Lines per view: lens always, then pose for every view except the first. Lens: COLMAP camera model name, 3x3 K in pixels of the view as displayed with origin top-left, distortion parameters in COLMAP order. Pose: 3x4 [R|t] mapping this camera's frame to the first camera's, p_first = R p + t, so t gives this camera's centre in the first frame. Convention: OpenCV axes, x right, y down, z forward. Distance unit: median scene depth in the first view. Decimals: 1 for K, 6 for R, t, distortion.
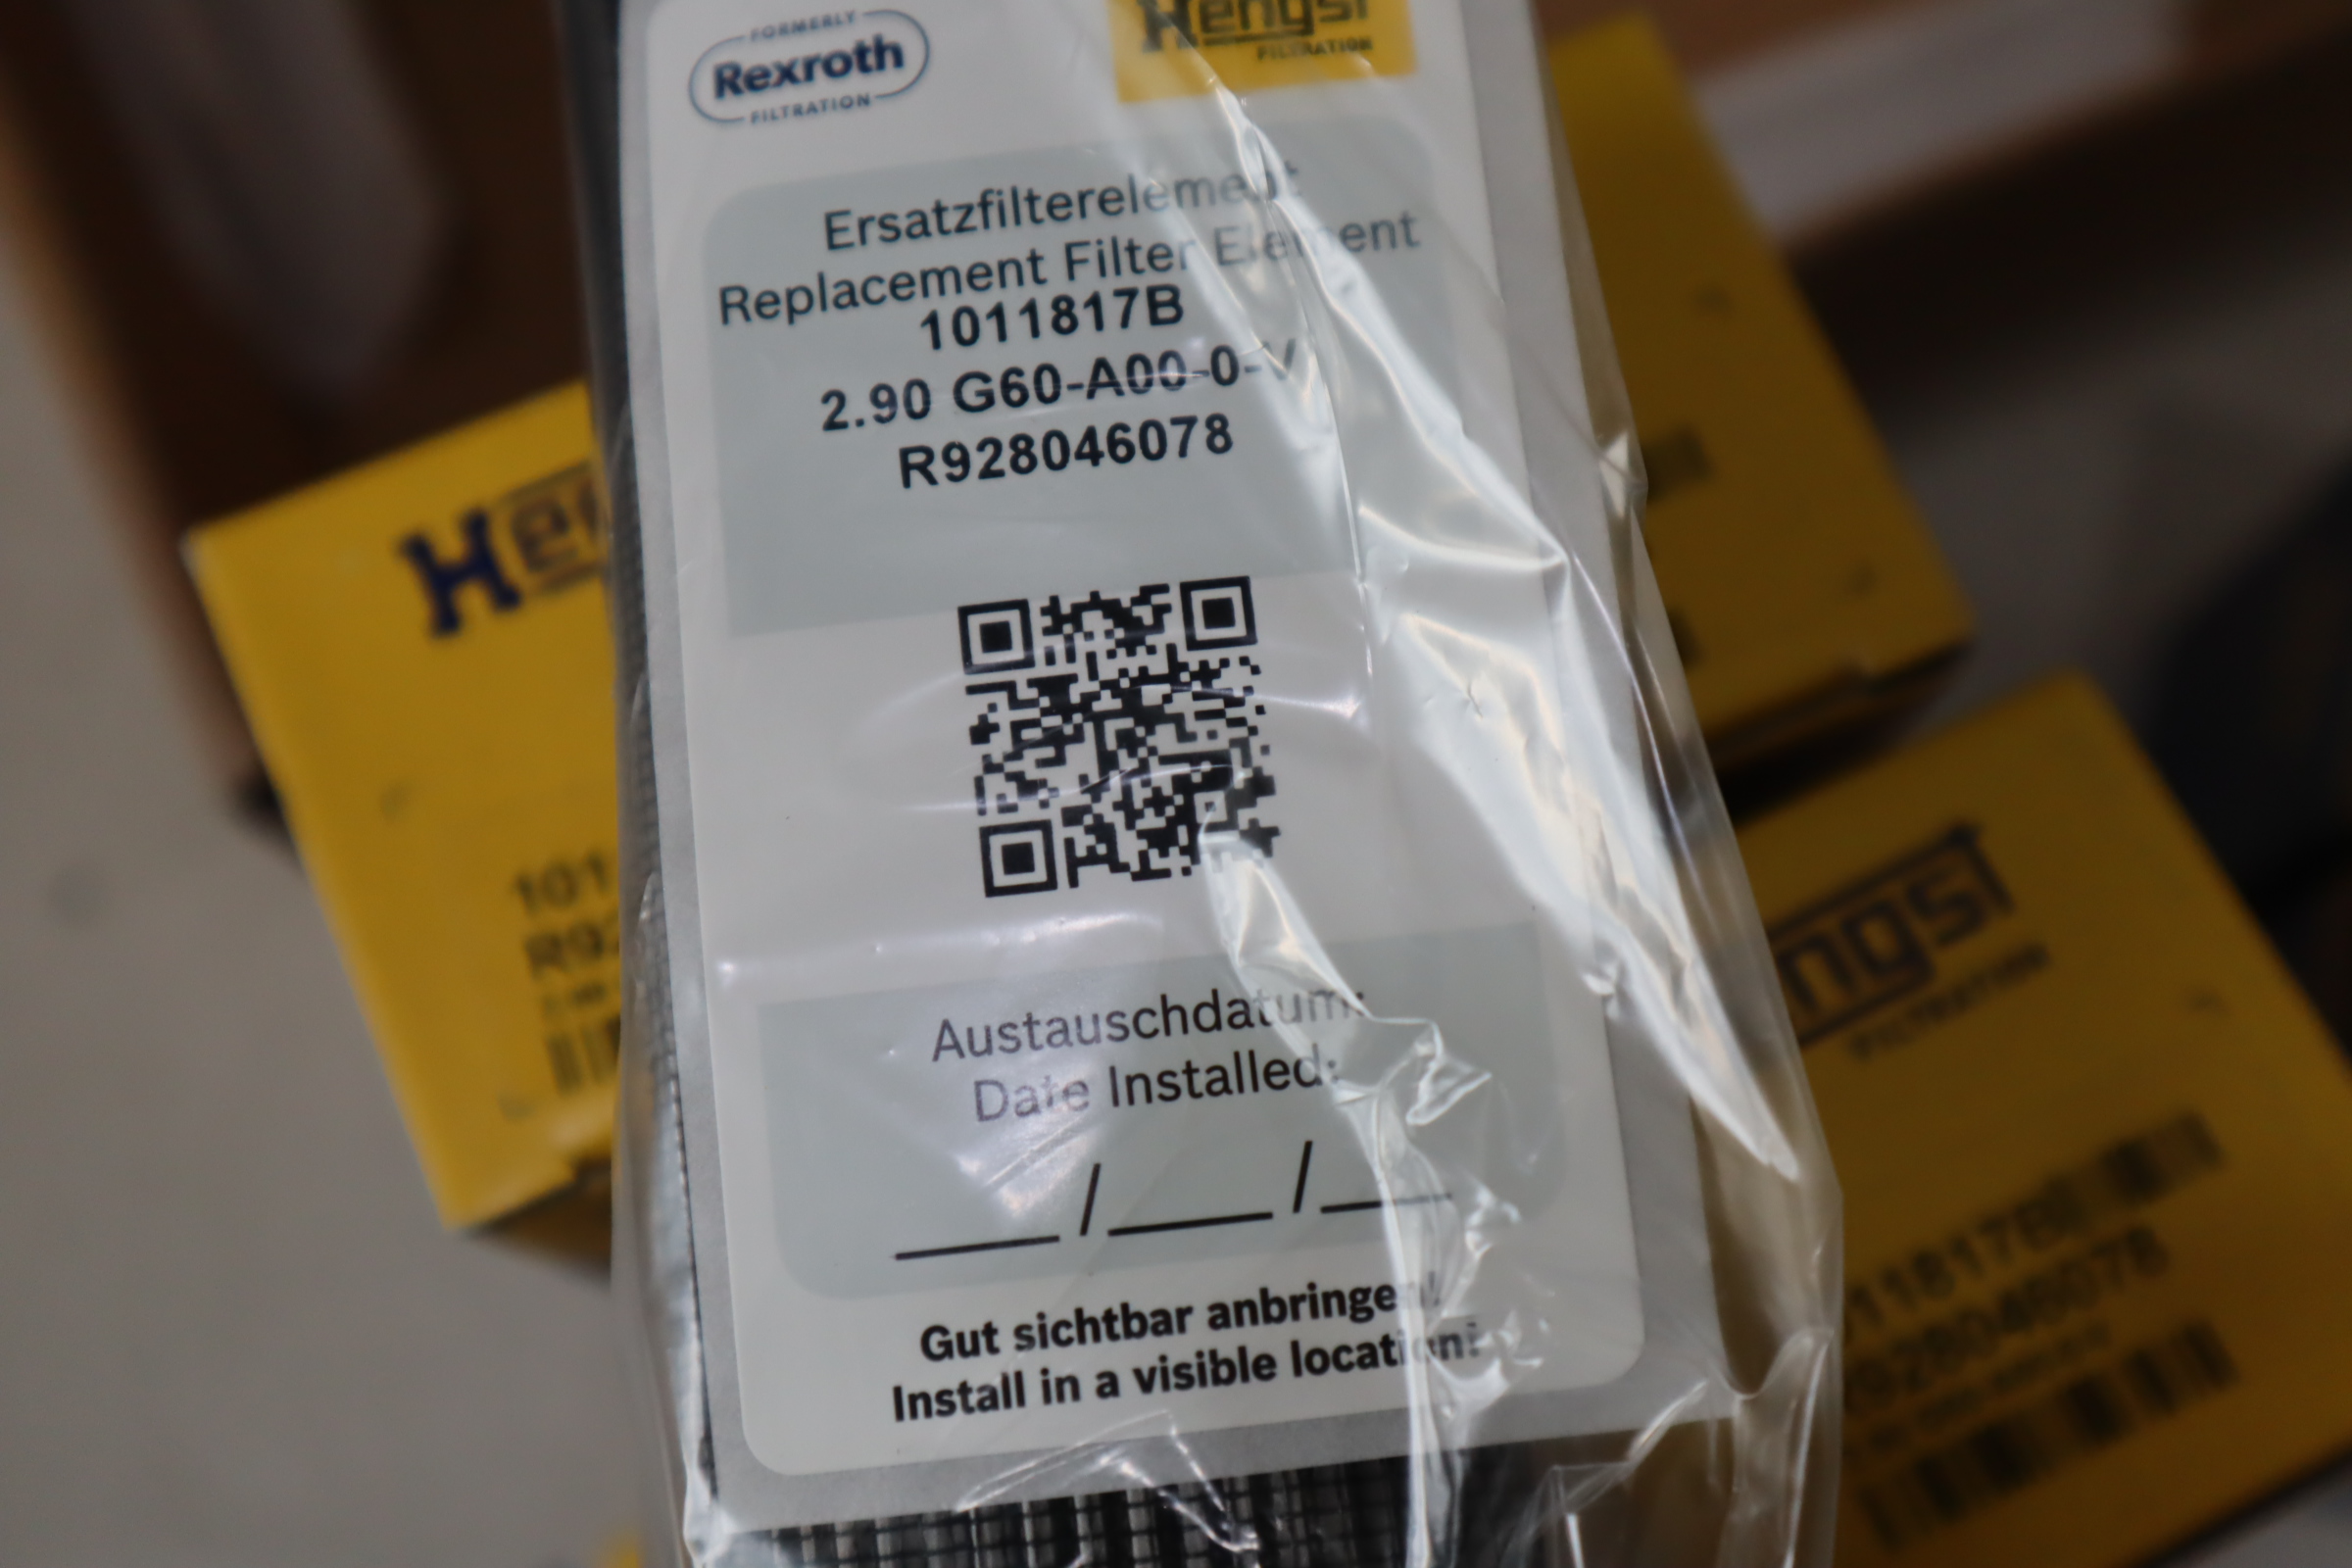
lens RADIAL K [[2776.3, 0, 1236.9], [0, 2776.3, 784.1], [0, 0, 1]] dist [0.019330, 0.026597]
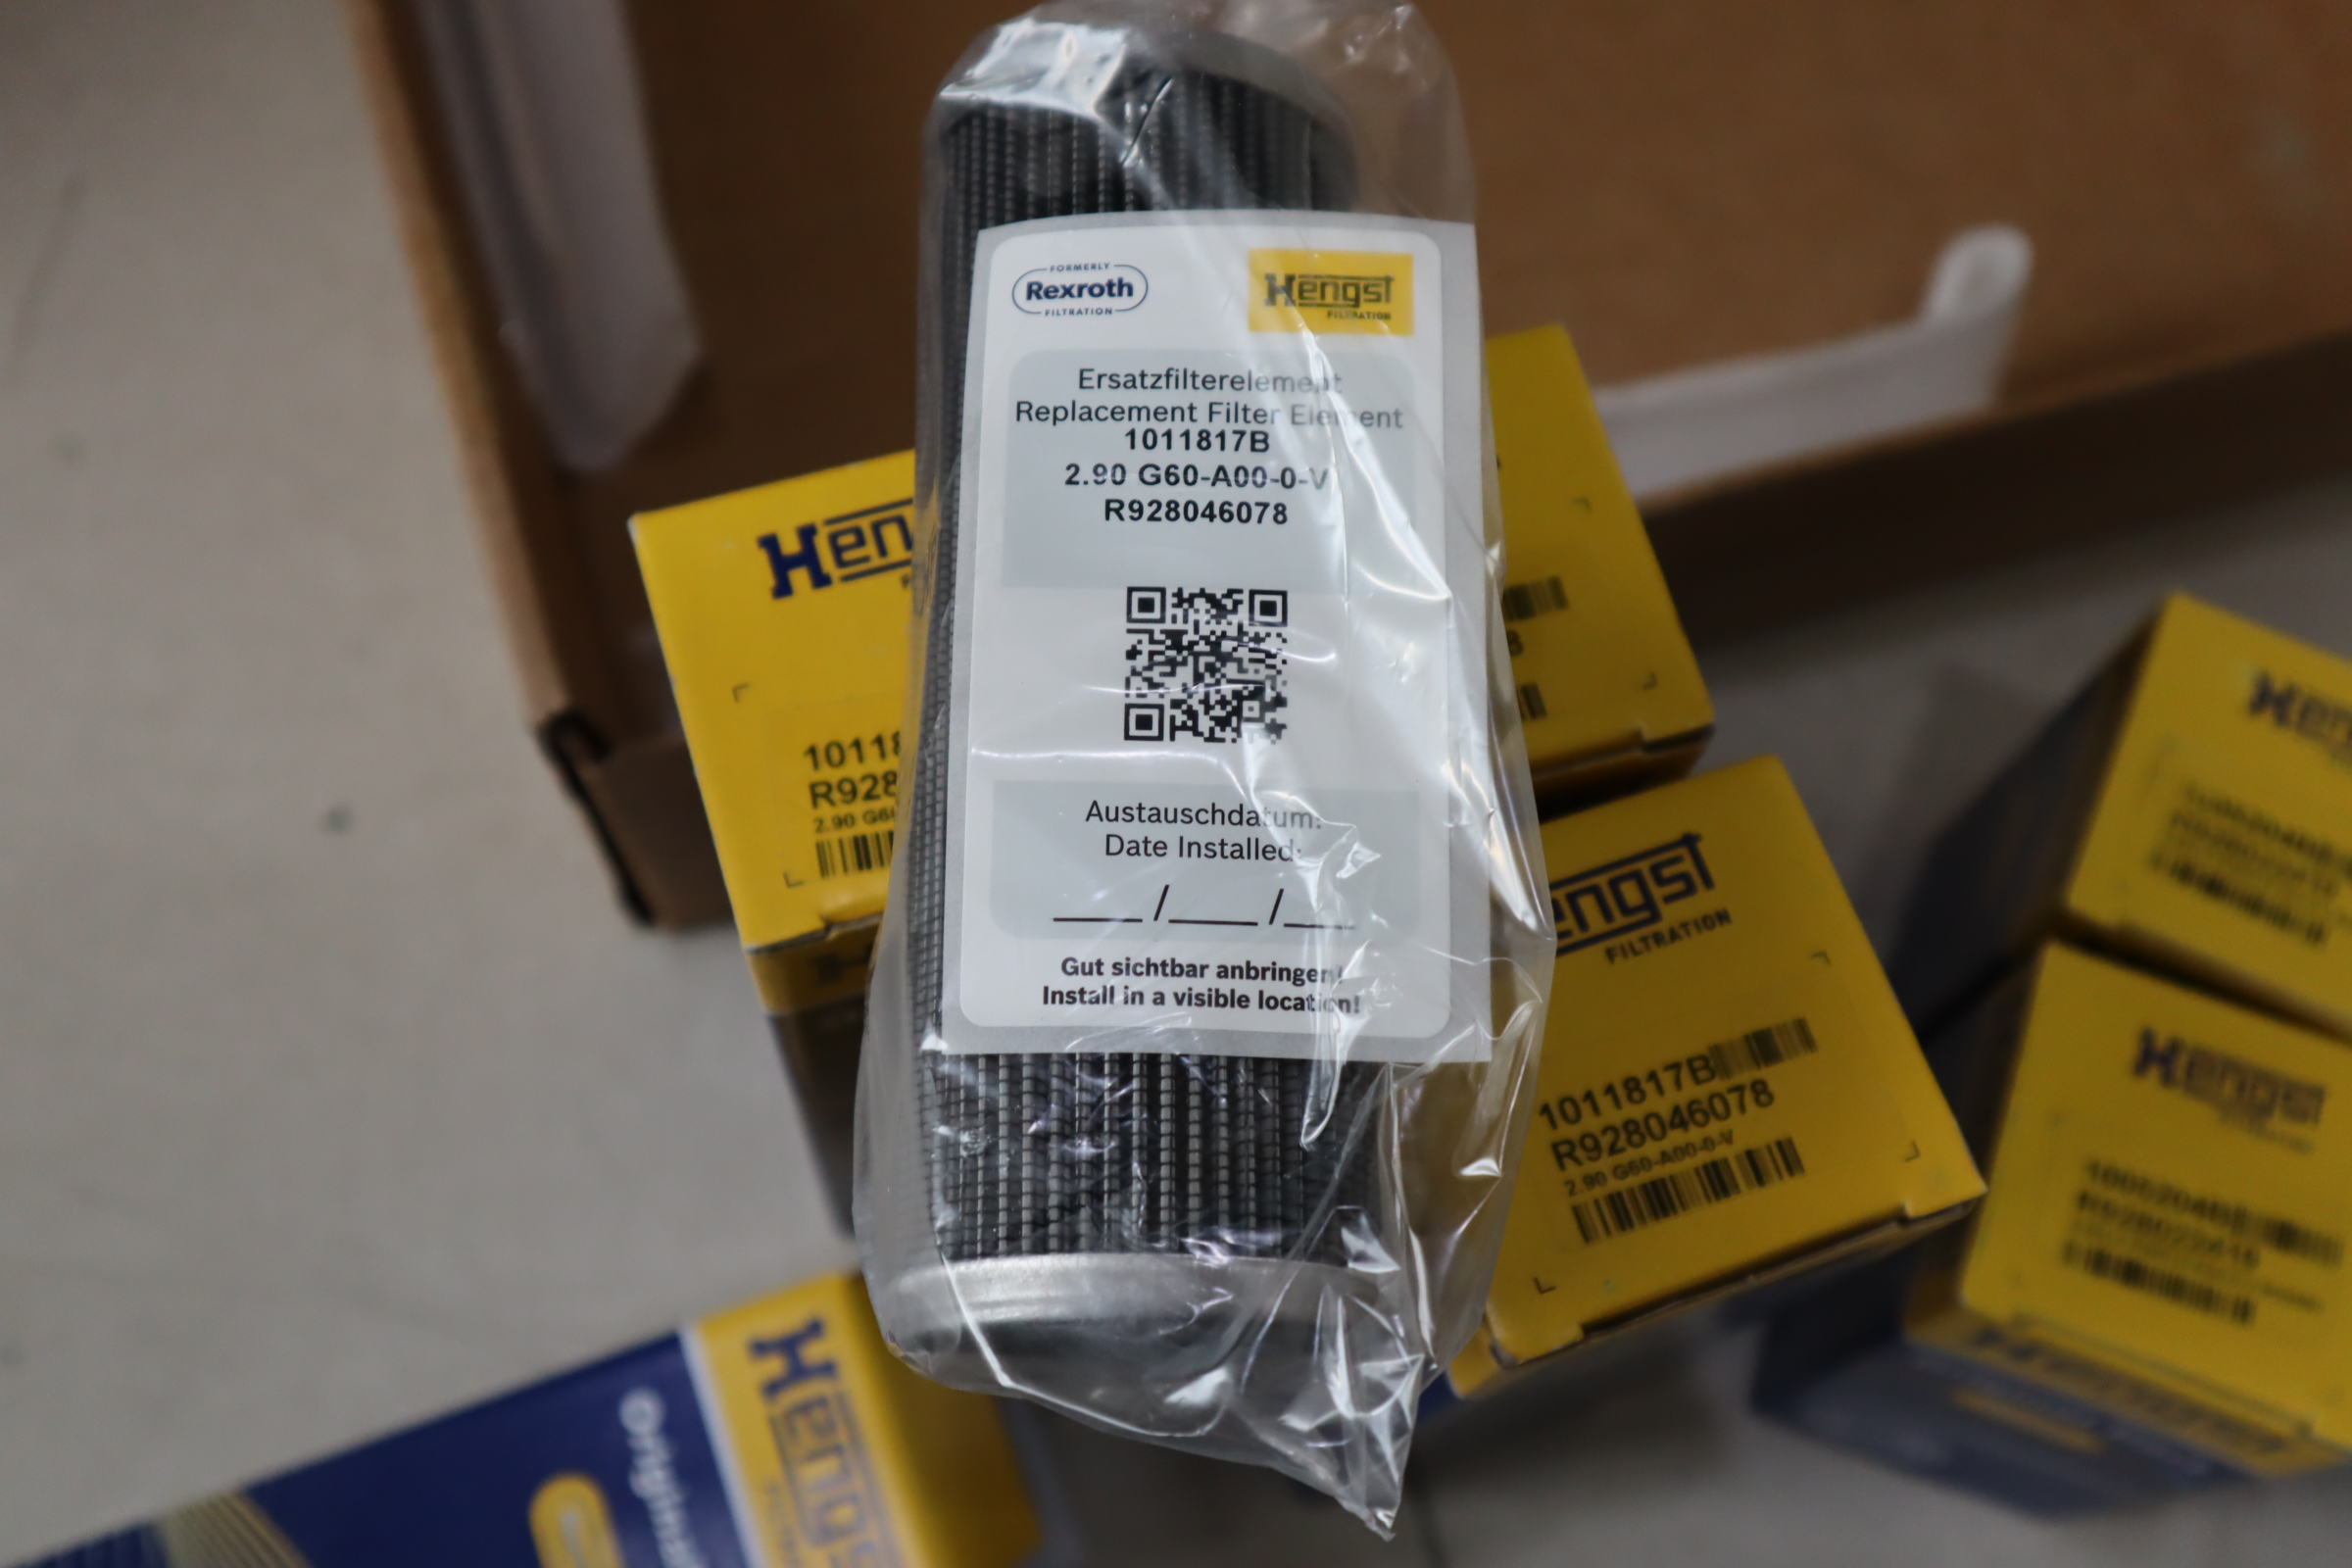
lens RADIAL K [[2661.0, 0, 1176.0], [0, 2661.0, 784.0], [0, 0, 1]] dist [0.007363, 0.004579]
pose [[0.991177, 0.132172, -0.009927, -0.034464], [-0.132542, 0.987990, -0.079425, 0.202192], [-0.000690, 0.080040, 0.996791, -0.747514]]
